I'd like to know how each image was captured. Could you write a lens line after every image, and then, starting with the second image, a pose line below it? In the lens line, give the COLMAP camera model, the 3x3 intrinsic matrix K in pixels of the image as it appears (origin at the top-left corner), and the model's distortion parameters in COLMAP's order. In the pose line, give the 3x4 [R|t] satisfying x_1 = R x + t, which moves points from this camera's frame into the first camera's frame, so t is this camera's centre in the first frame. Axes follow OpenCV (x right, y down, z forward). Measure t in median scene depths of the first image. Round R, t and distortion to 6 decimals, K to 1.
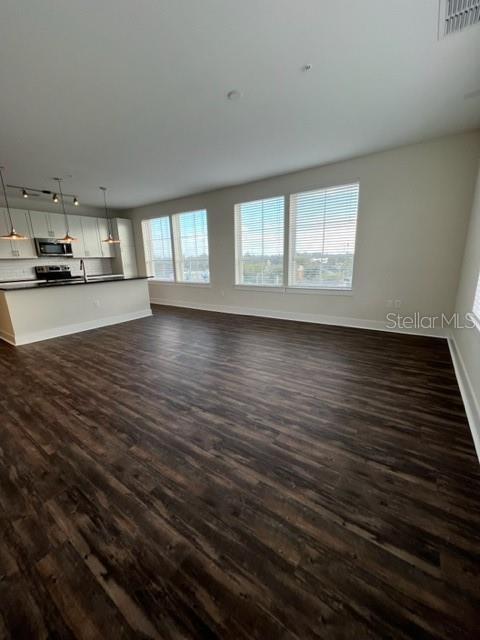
lens RADIAL K [[241.7, 0, 240.4], [0, 241.7, 303.1], [0, 0, 1]] dist [-0.001466, -0.000091]
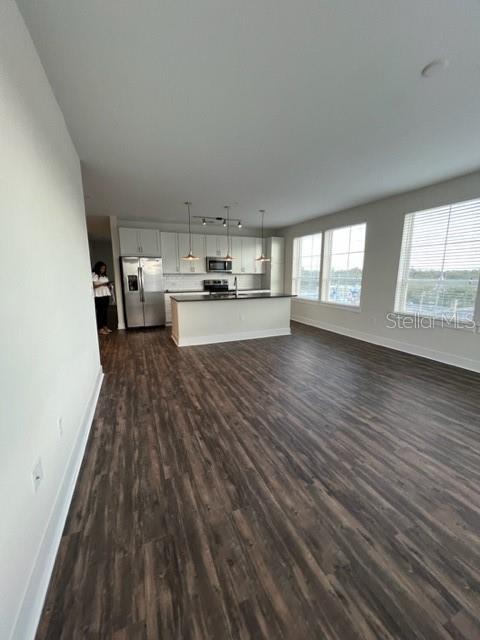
lens RADIAL K [[250.9, 0, 238.7], [0, 250.9, 312.1], [0, 0, 1]] dist [-0.000706, -0.000057]
pose [[0.835796, 0.118091, -0.536190, -0.021065], [-0.138343, 0.990381, 0.002479, -0.045851], [0.531326, 0.072106, 0.844093, 0.089318]]
